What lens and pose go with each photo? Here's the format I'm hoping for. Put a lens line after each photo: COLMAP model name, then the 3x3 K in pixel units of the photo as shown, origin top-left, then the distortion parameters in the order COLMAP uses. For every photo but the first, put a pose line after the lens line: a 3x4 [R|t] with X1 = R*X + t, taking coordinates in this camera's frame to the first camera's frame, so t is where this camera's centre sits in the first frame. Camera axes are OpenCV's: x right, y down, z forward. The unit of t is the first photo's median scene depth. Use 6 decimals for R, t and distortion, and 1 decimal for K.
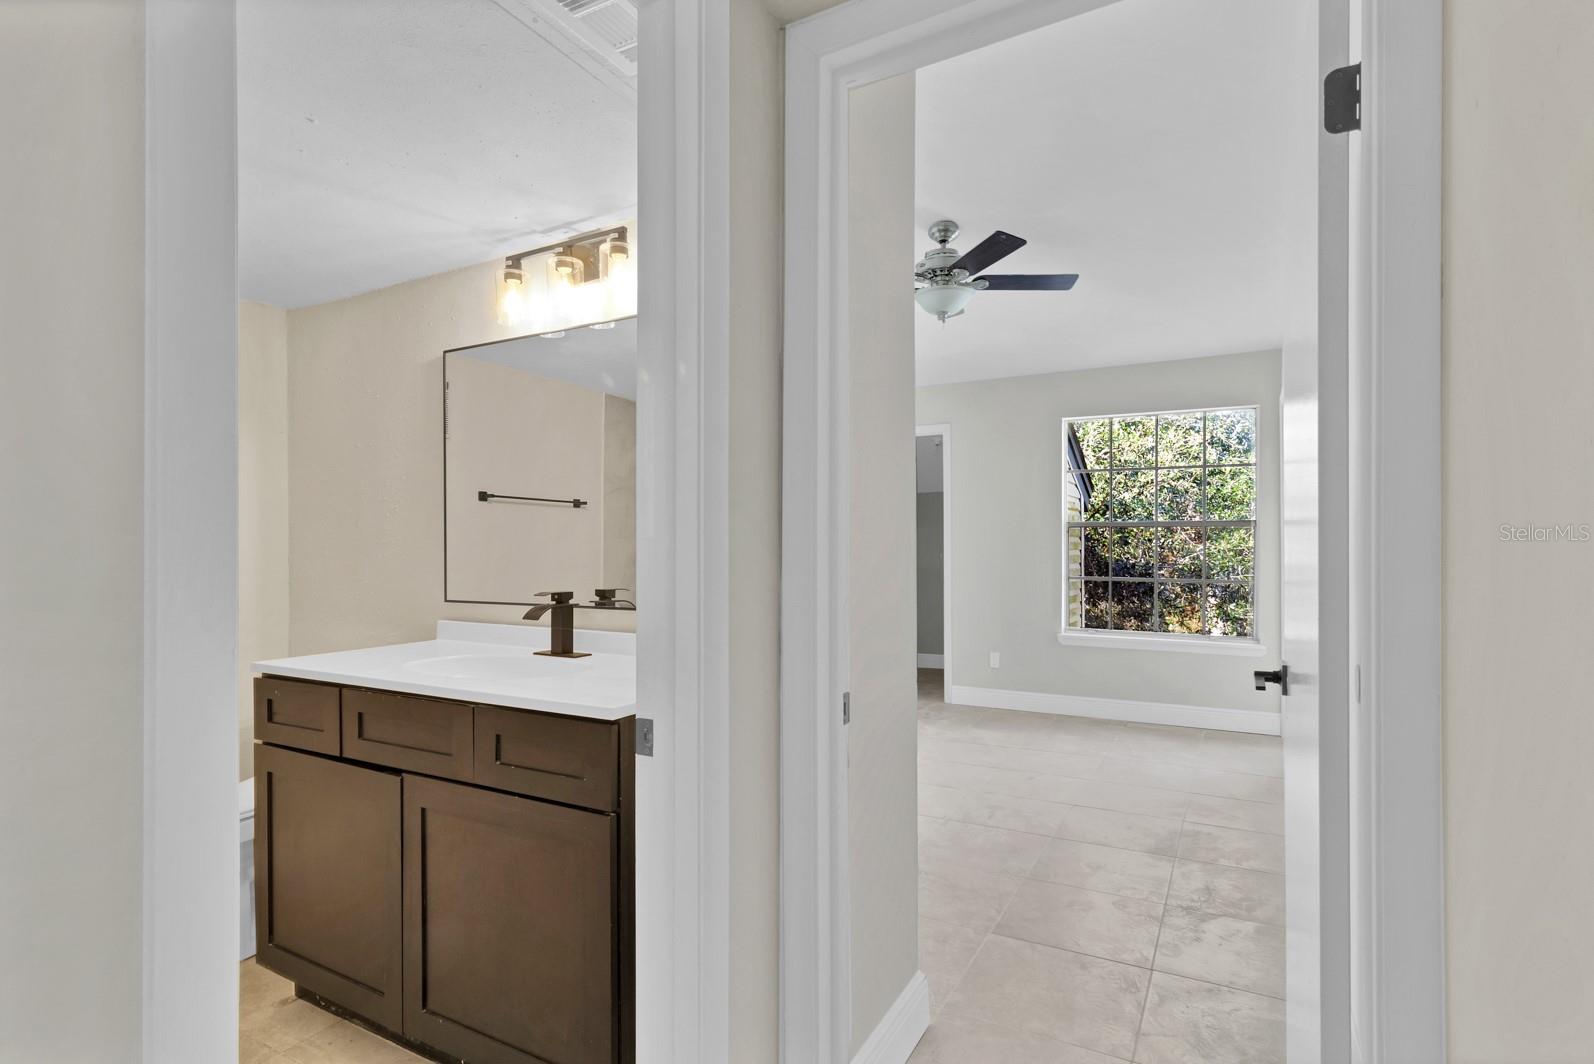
lens RADIAL K [[791.9, 0, 796.3], [0, 791.9, 558.1], [0, 0, 1]] dist [0.000824, 0.000293]
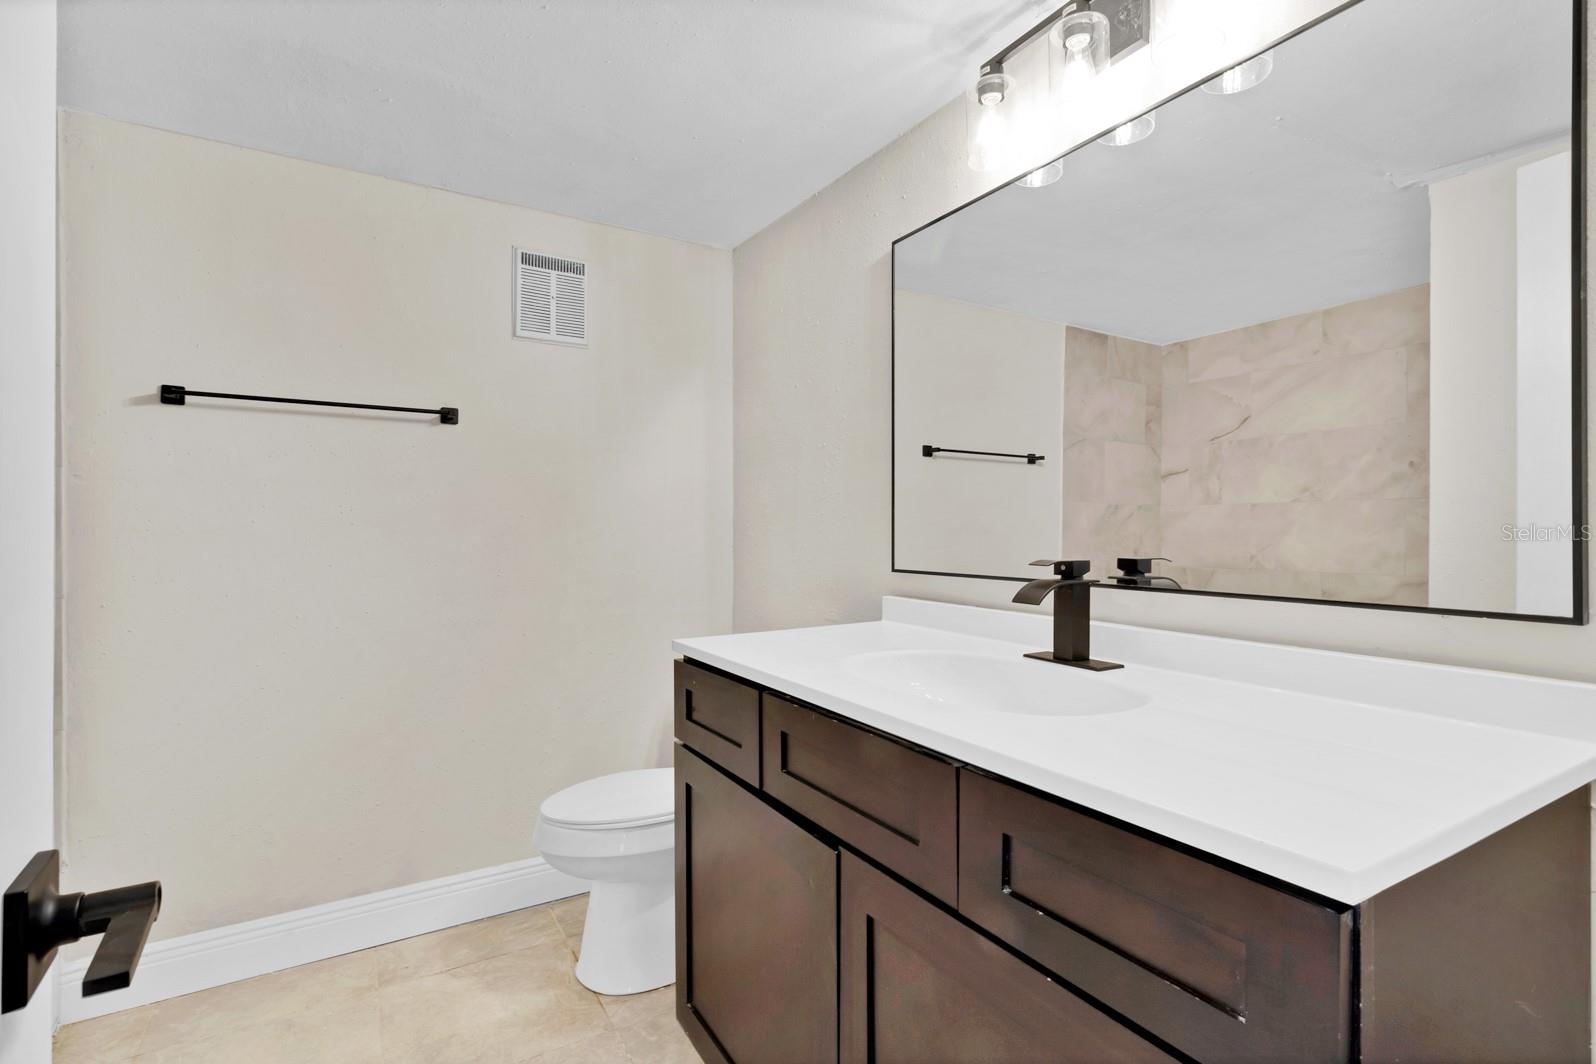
lens RADIAL K [[746.5, 0, 801.9], [0, 746.5, 532.2], [0, 0, 1]] dist [0.000451, 0.000066]
pose [[0.867620, 0.001716, -0.497225, -0.190404], [-0.003473, 0.999991, -0.002609, 0.022967], [0.497216, 0.003991, 0.867618, 0.390428]]
